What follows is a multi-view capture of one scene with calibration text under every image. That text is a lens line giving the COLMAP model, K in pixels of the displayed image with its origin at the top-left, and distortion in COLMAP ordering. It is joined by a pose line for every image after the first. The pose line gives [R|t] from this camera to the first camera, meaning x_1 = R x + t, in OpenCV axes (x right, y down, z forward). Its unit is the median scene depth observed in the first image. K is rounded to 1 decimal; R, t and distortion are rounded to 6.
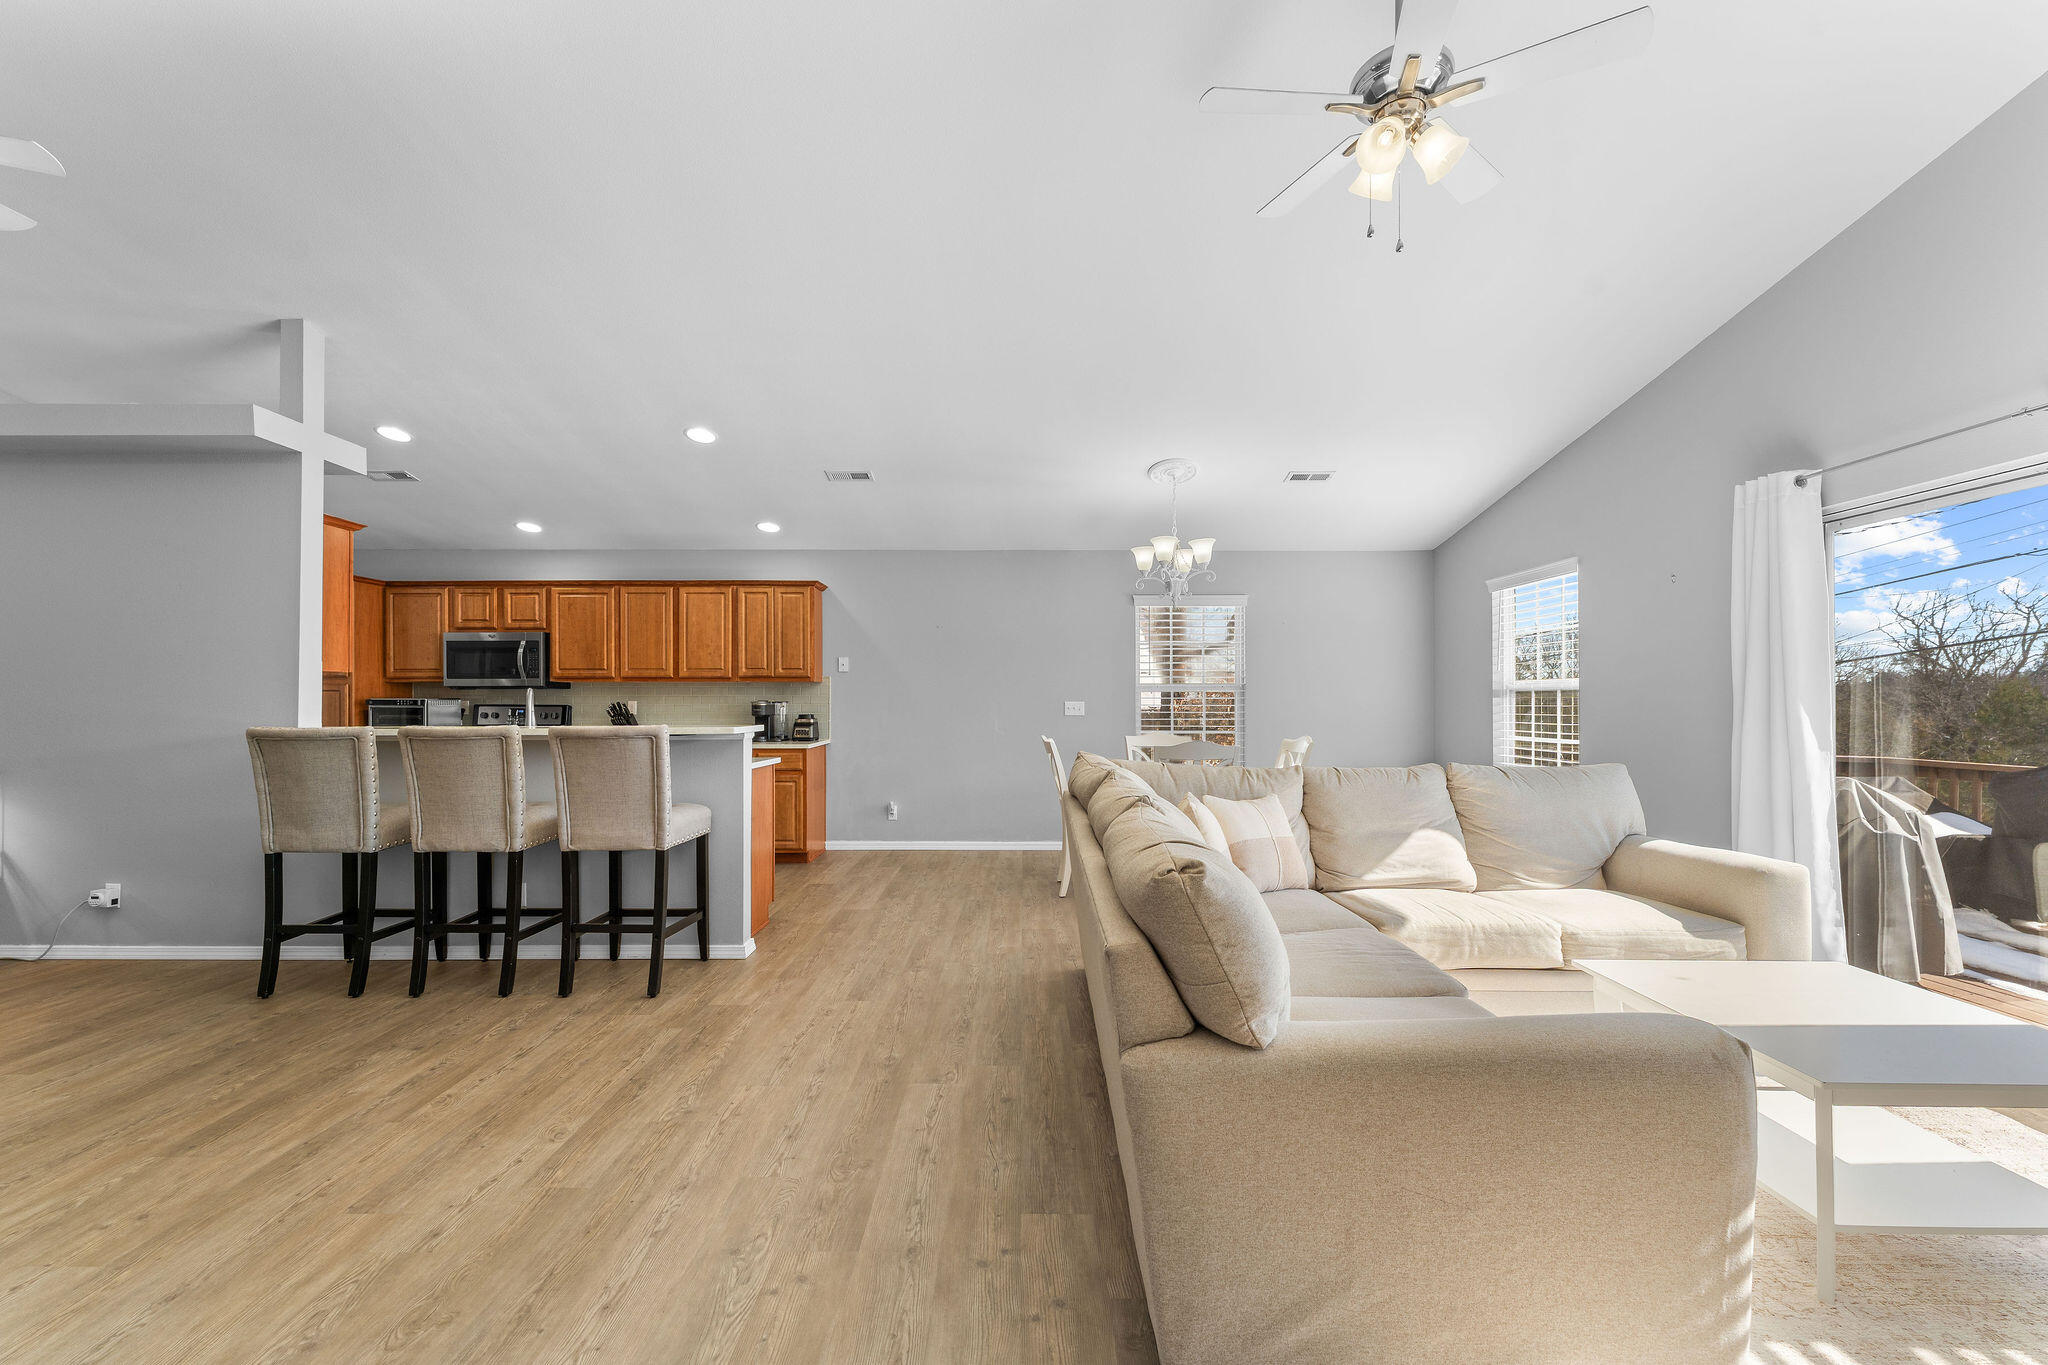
lens RADIAL K [[818.1, 0, 1021.9], [0, 818.1, 697.1], [0, 0, 1]] dist [-0.000115, -0.000140]
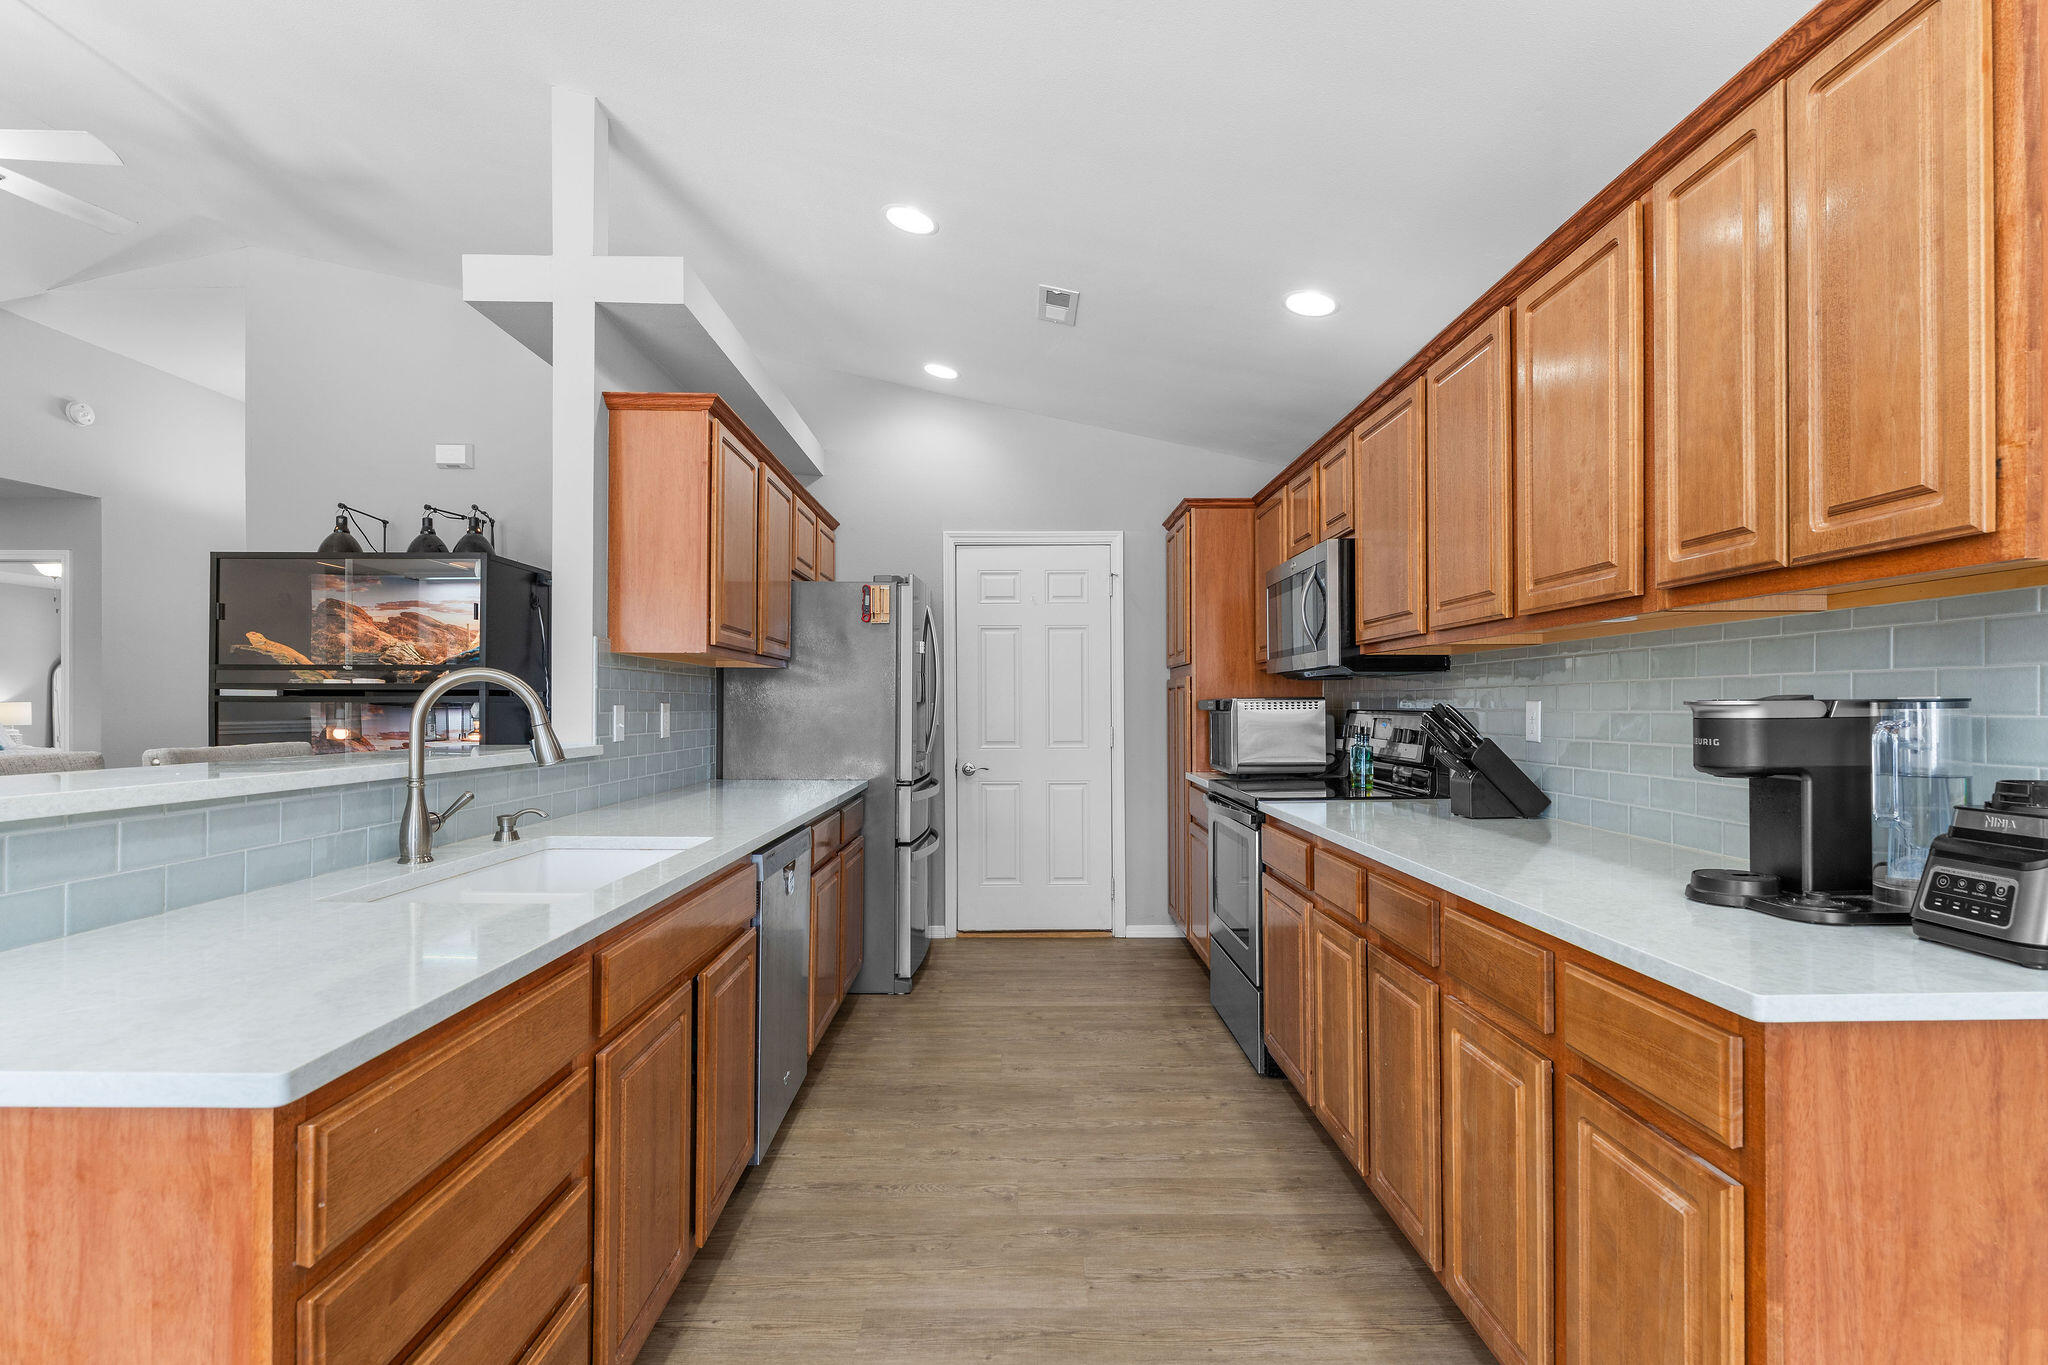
lens RADIAL K [[966.8, 0, 1019.2], [0, 966.8, 707.3], [0, 0, 1]] dist [0.000344, -0.000449]
pose [[0.010055, 0.001884, -0.999948, -0.094389], [0.005836, 0.999981, 0.001943, 0.006217], [0.999932, -0.005855, 0.010044, 0.900323]]
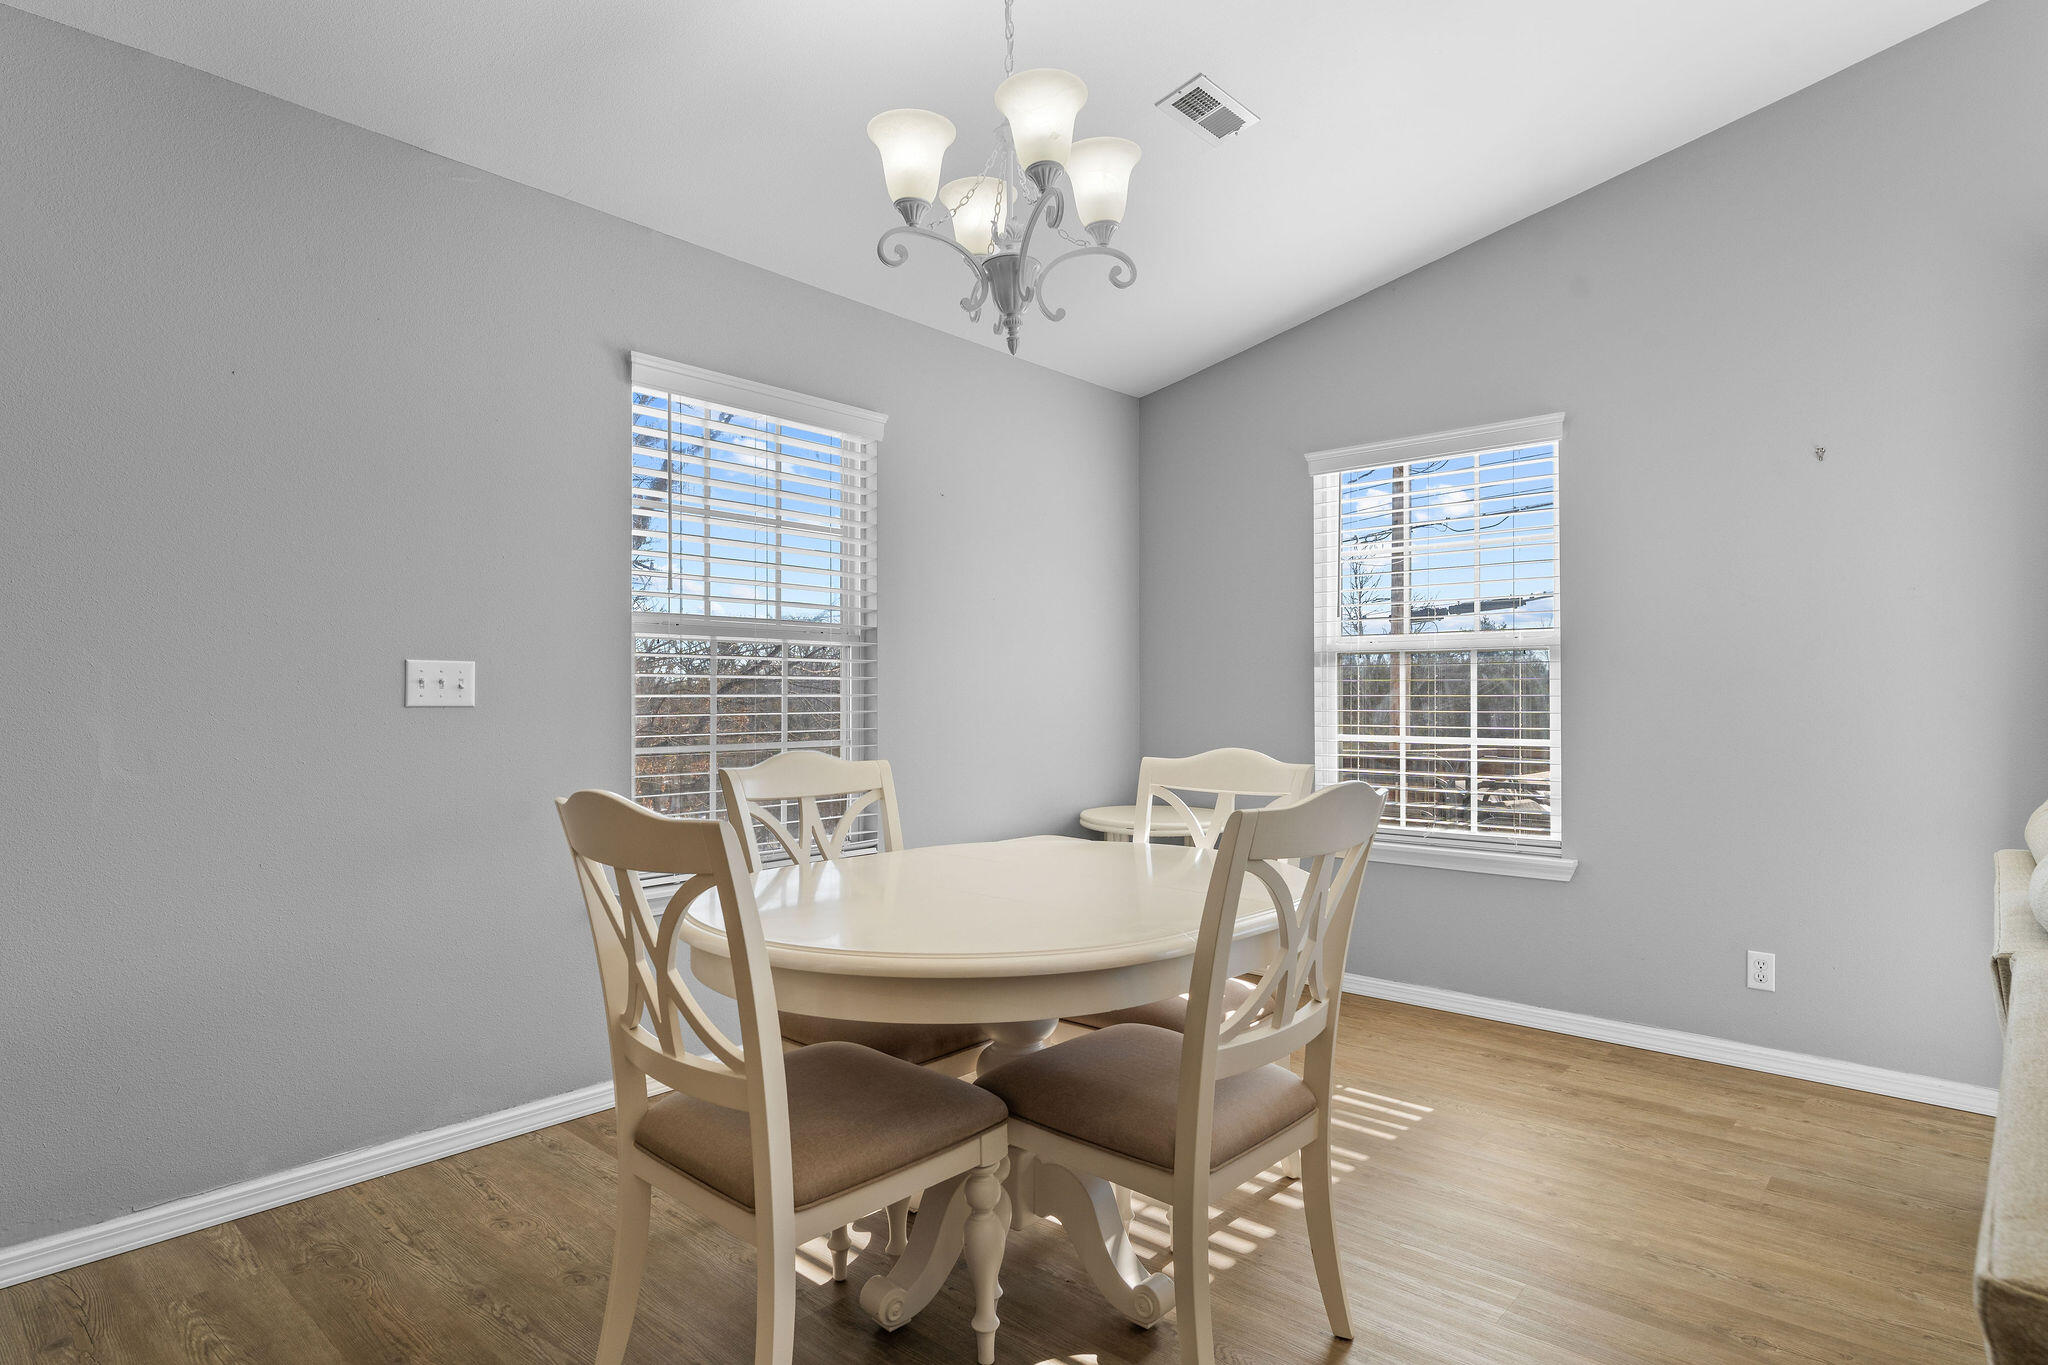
lens RADIAL K [[1094.3, 0, 1024.0], [0, 1094.3, 682.5], [0, 0, 1]] dist [0.000878, -0.000281]
pose [[0.662031, 0.008538, 0.749428, -0.108475], [-0.005291, 0.999963, -0.006718, 0.017704], [-0.749458, 0.000482, 0.662052, 0.661277]]
